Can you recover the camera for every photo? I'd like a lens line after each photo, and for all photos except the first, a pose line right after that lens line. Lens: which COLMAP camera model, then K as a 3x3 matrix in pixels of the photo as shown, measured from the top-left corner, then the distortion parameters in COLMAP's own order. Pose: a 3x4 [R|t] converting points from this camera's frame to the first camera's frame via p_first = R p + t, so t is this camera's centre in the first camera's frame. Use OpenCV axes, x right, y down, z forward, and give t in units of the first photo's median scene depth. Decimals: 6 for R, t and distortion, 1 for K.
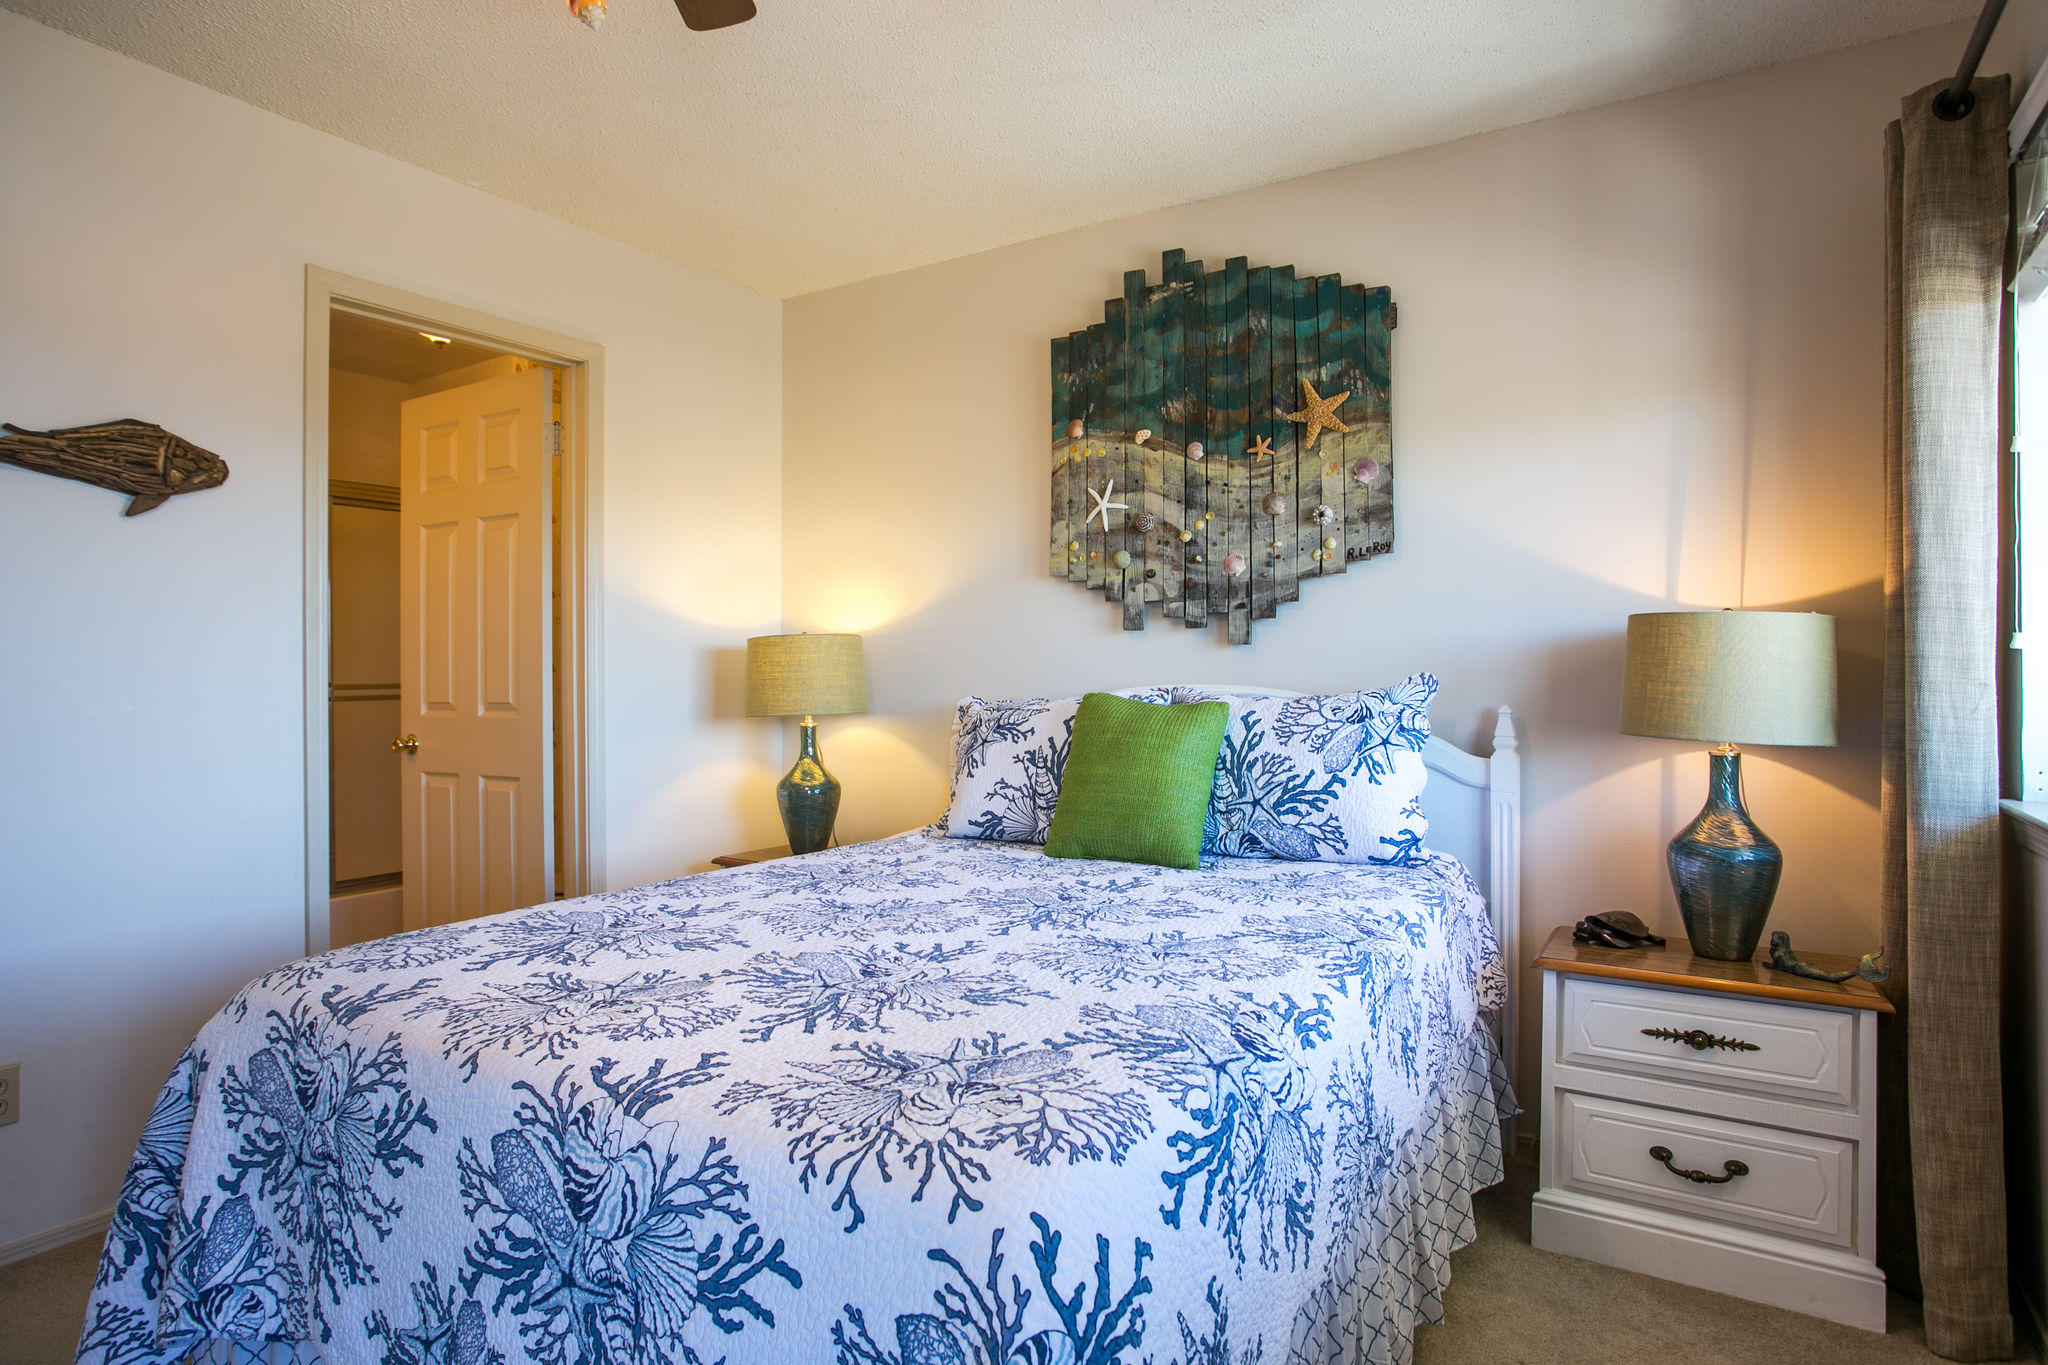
lens RADIAL K [[1142.6, 0, 1022.5], [0, 1142.6, 674.5], [0, 0, 1]] dist [-0.043726, 0.019233]
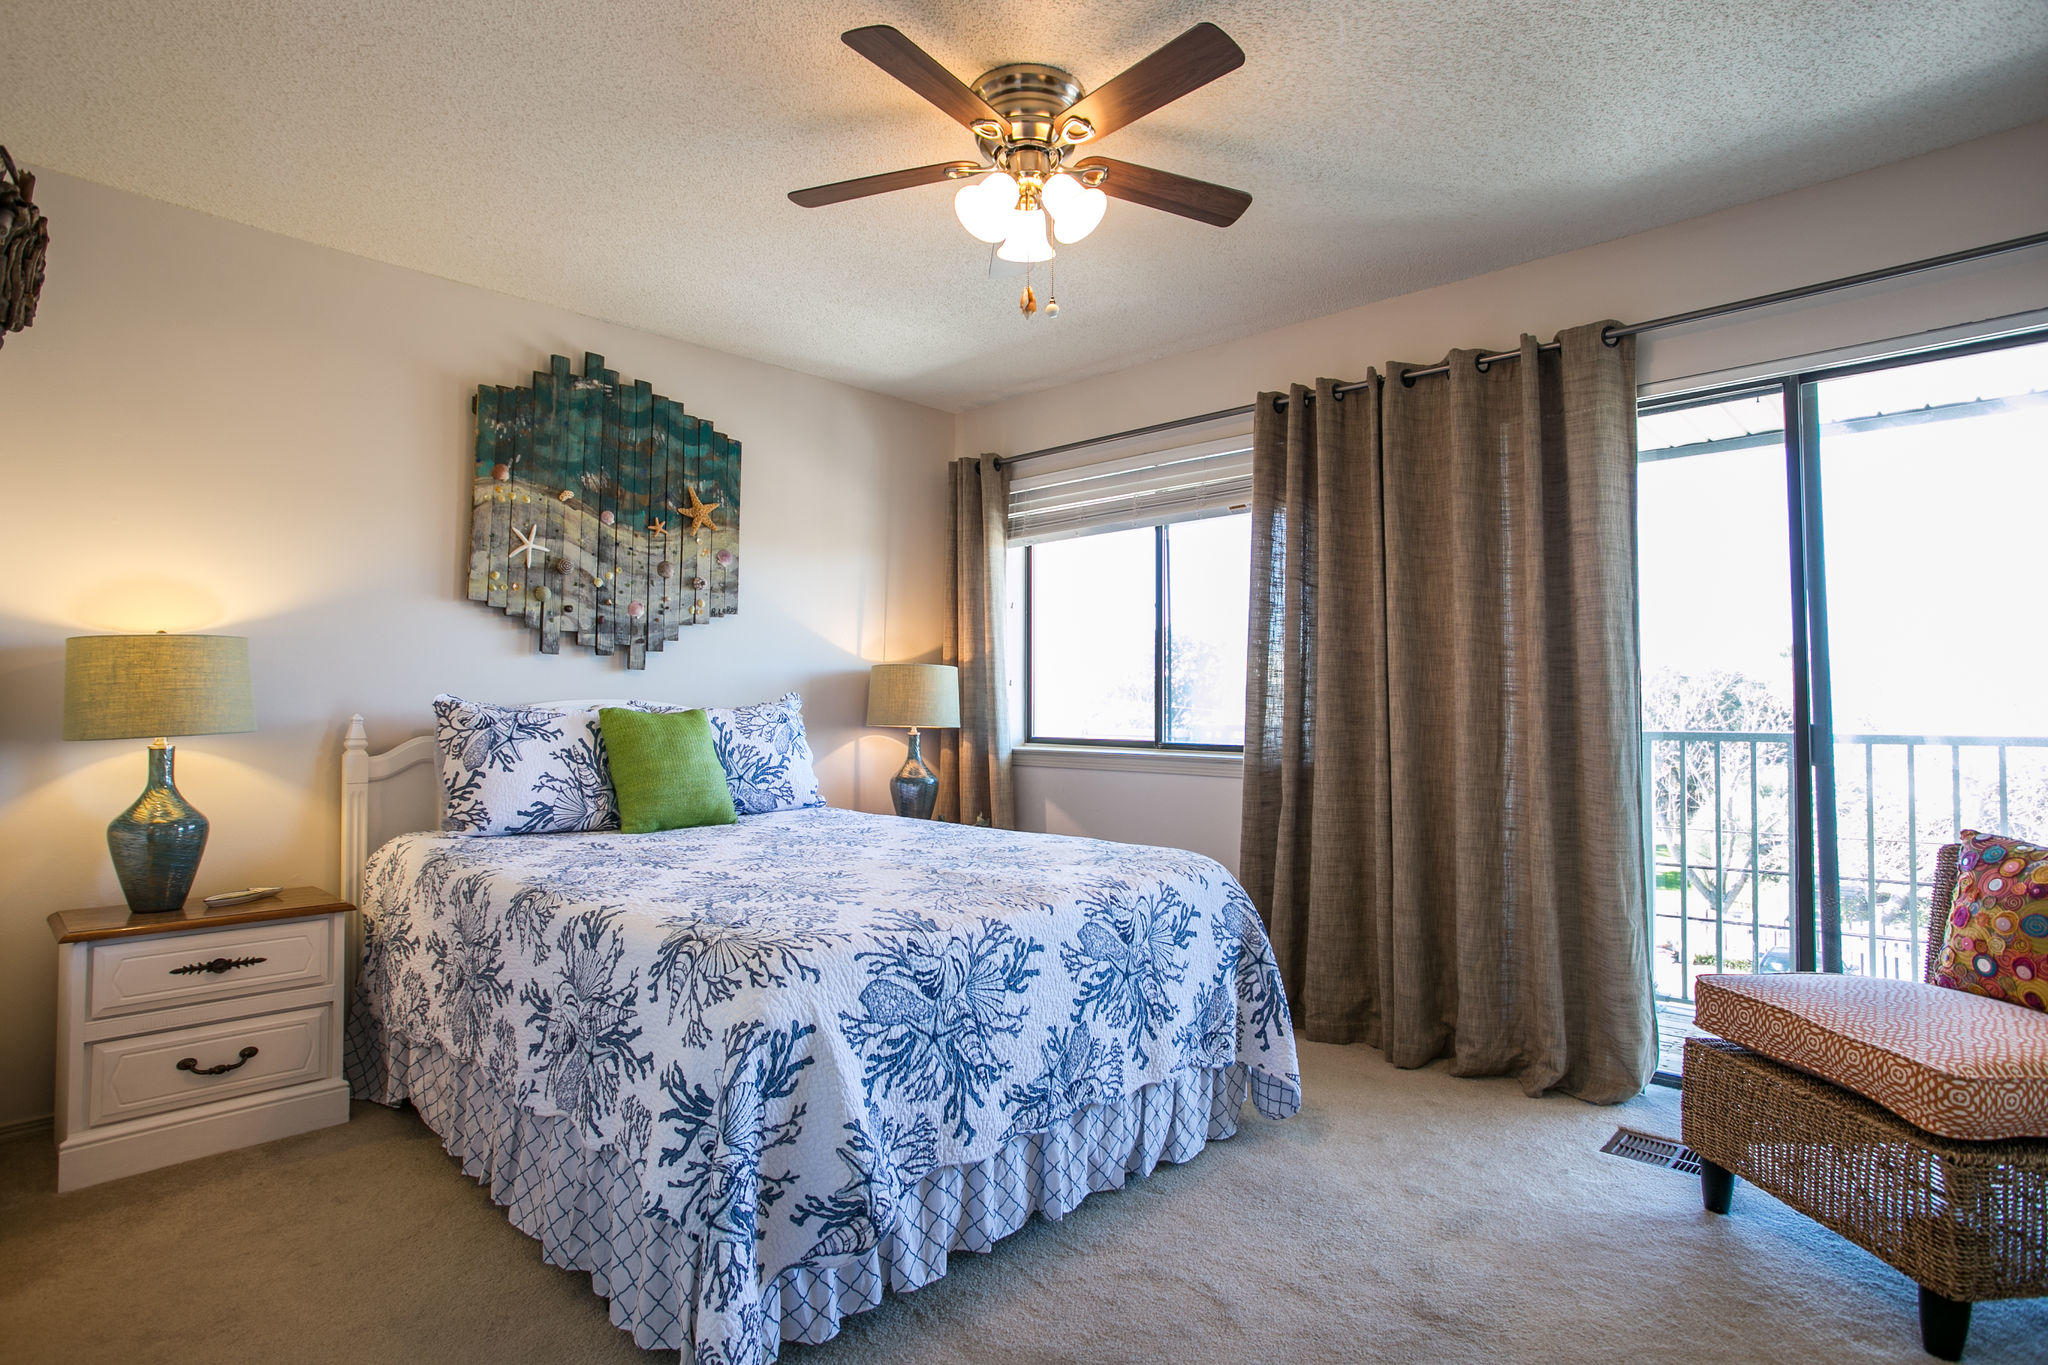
lens RADIAL K [[1036.9, 0, 1017.3], [0, 1036.9, 685.3], [0, 0, 1]] dist [-0.017551, 0.005057]
pose [[0.193225, 0.002101, 0.981152, -0.906660], [-0.017407, 0.999848, 0.001287, -0.016049], [-0.981000, -0.017328, 0.193232, 0.316787]]
